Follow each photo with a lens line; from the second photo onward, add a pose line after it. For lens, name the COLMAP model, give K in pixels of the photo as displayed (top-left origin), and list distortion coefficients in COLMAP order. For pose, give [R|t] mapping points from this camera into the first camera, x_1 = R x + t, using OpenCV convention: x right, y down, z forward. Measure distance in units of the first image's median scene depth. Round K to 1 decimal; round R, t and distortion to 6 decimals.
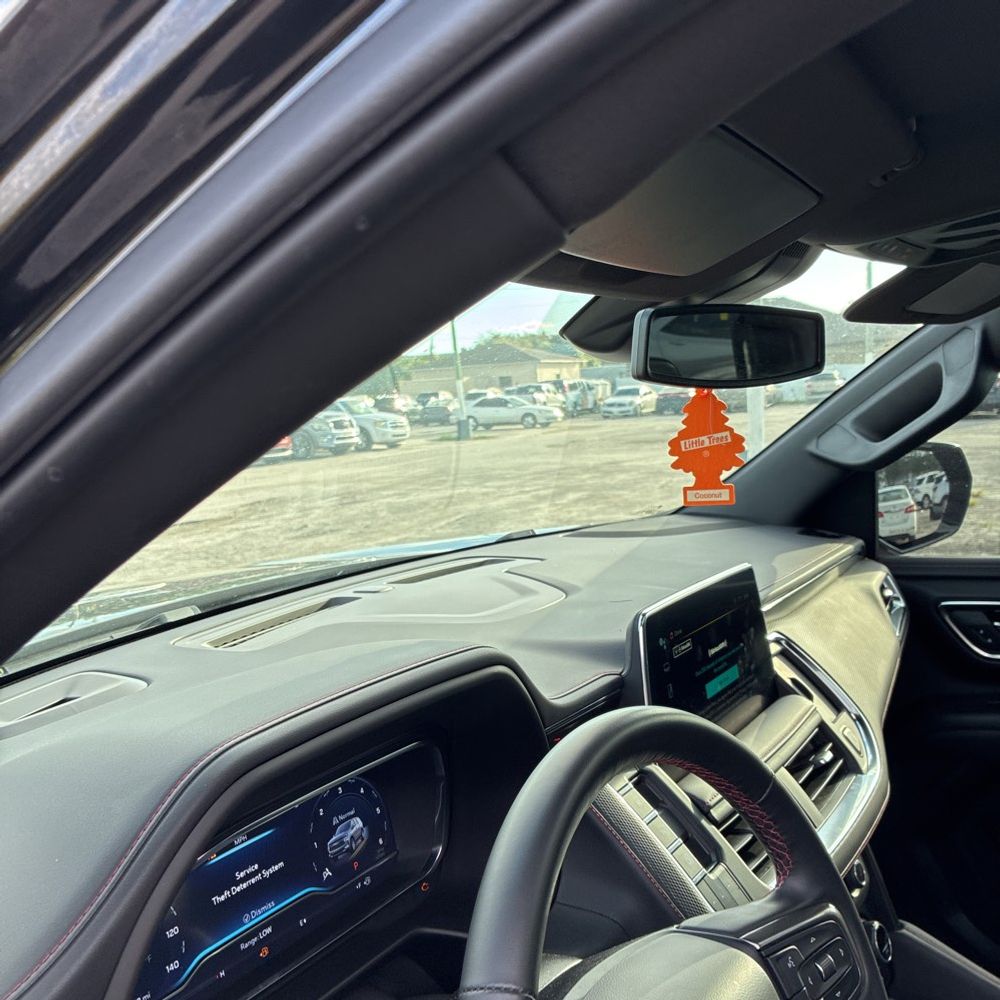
lens RADIAL K [[1016.8, 0, 509.4], [0, 1016.8, 499.2], [0, 0, 1]] dist [0.027794, 0.000000]
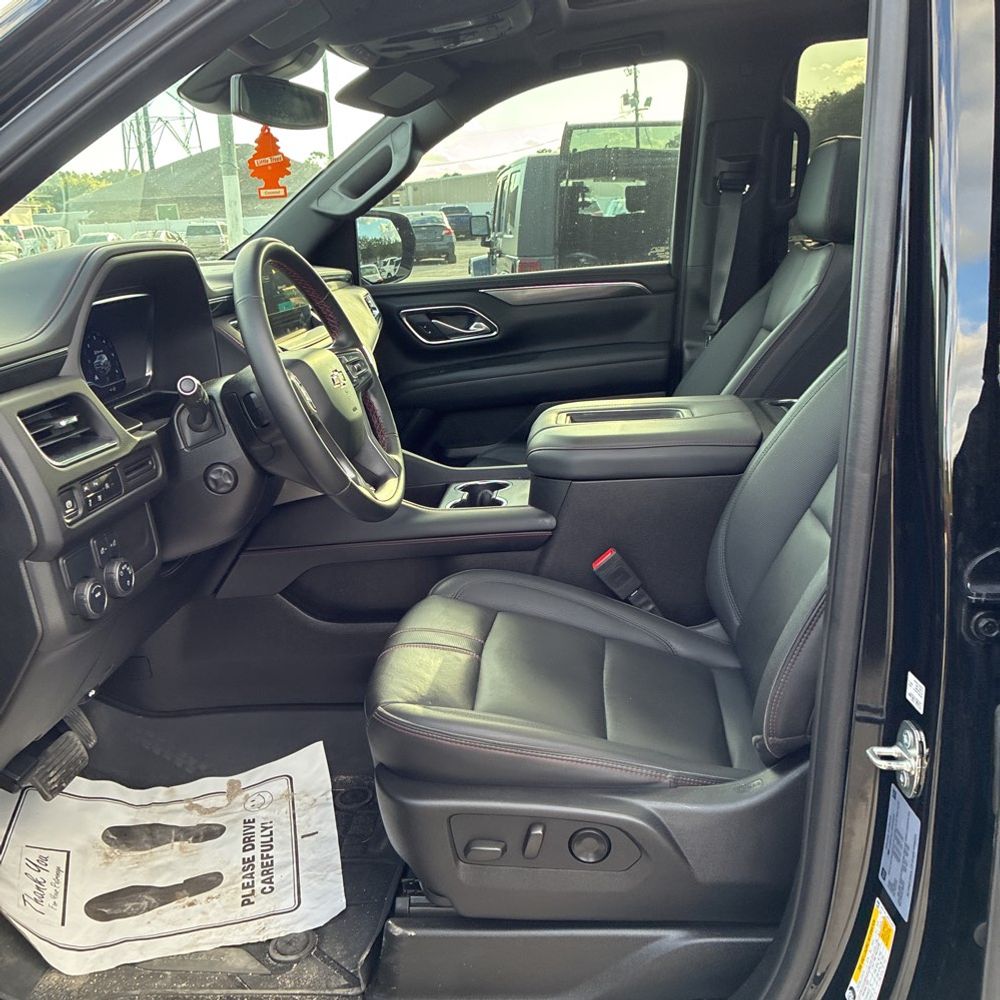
lens RADIAL K [[1016.8, 0, 496.3], [0, 1016.8, 497.2], [0, 0, 1]] dist [0.027794, 0.000000]
pose [[0.882713, -0.110347, 0.456772, -0.218925], [0.048579, 0.988258, 0.144864, 0.185564], [-0.467394, -0.105683, 0.877709, -0.531366]]
